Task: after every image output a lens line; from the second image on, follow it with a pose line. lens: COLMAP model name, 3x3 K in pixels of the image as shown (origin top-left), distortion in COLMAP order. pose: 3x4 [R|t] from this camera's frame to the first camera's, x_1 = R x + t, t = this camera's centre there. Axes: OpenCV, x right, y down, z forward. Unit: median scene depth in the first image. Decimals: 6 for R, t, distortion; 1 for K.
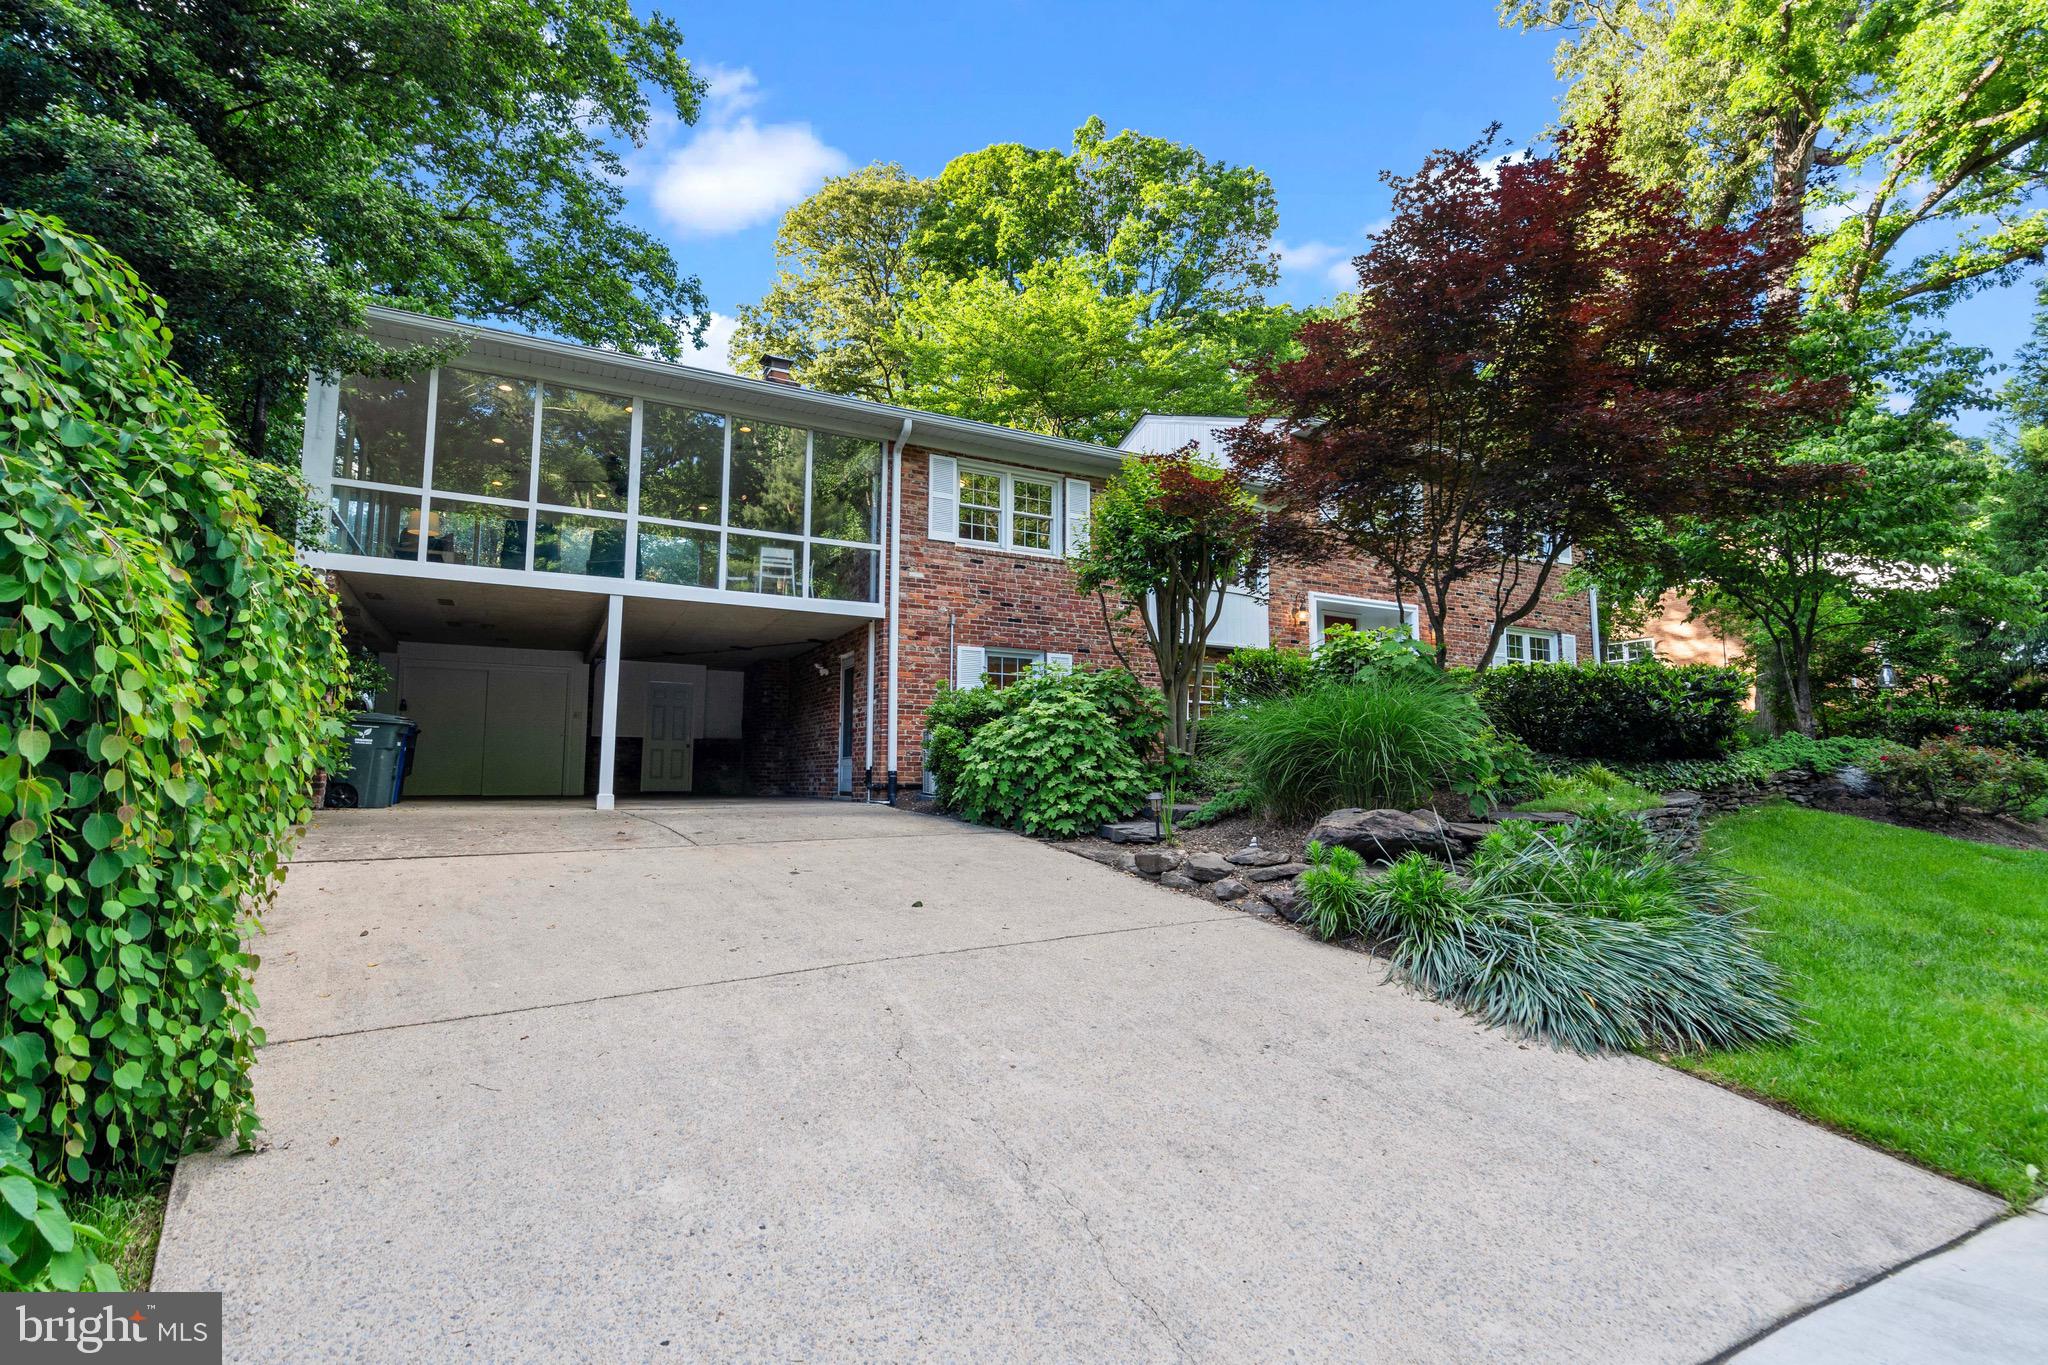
lens RADIAL K [[926.1, 0, 1024.0], [0, 926.1, 682.5], [0, 0, 1]] dist [-0.000247, -0.000117]
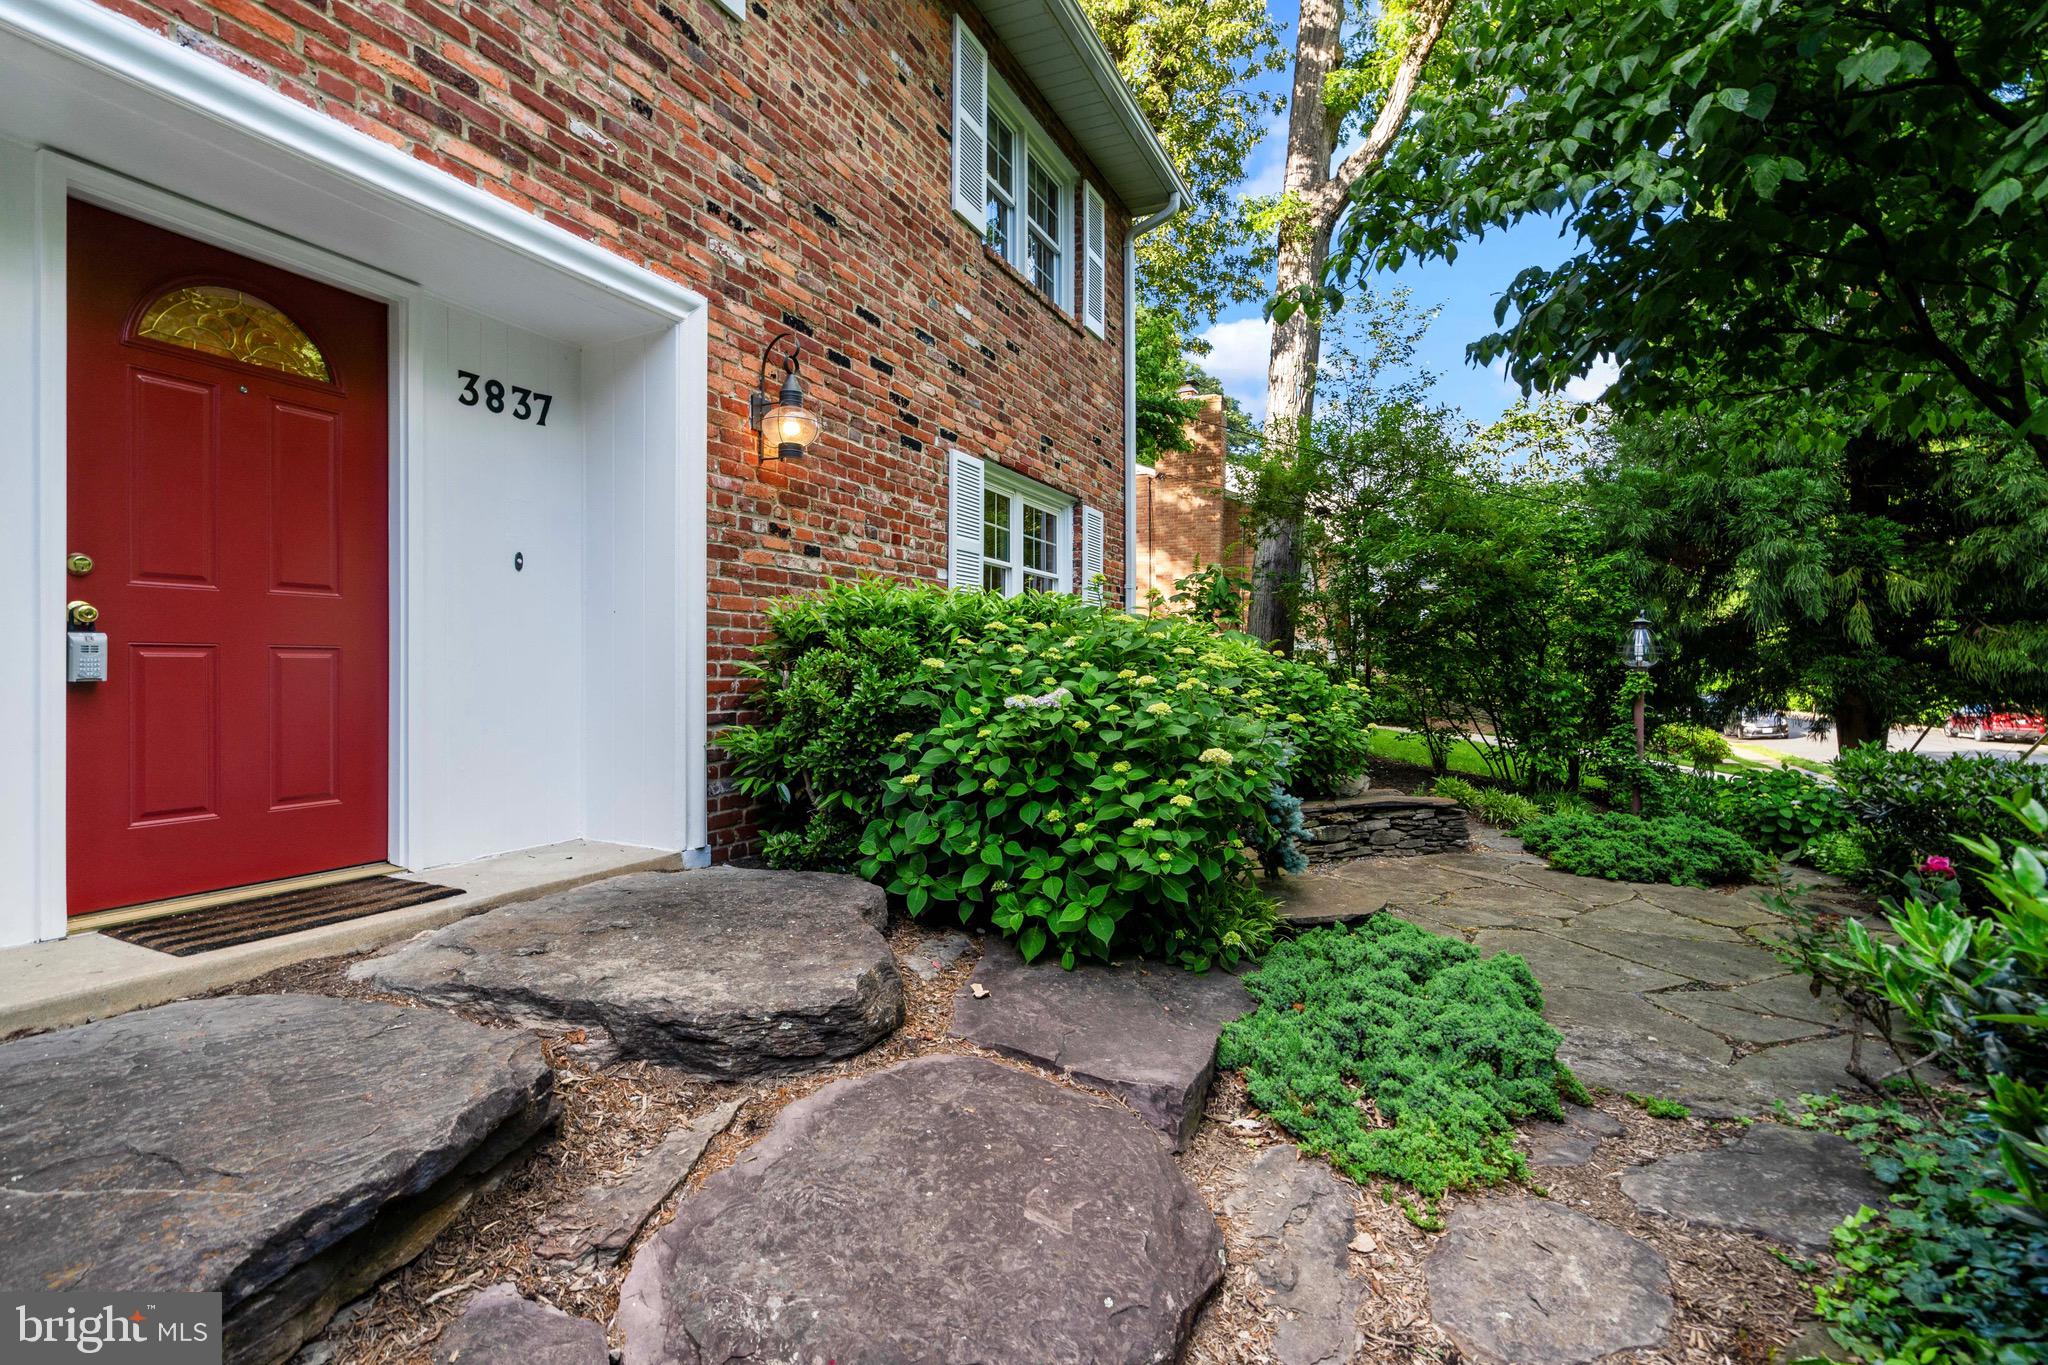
lens RADIAL K [[926.1, 0, 1024.0], [0, 926.1, 682.5], [0, 0, 1]] dist [-0.000247, -0.000117]
pose [[0.798860, -0.011638, 0.601404, 0.589411], [-0.062034, 0.992888, 0.101616, -0.028014], [-0.598309, -0.118484, 0.792457, 1.281011]]
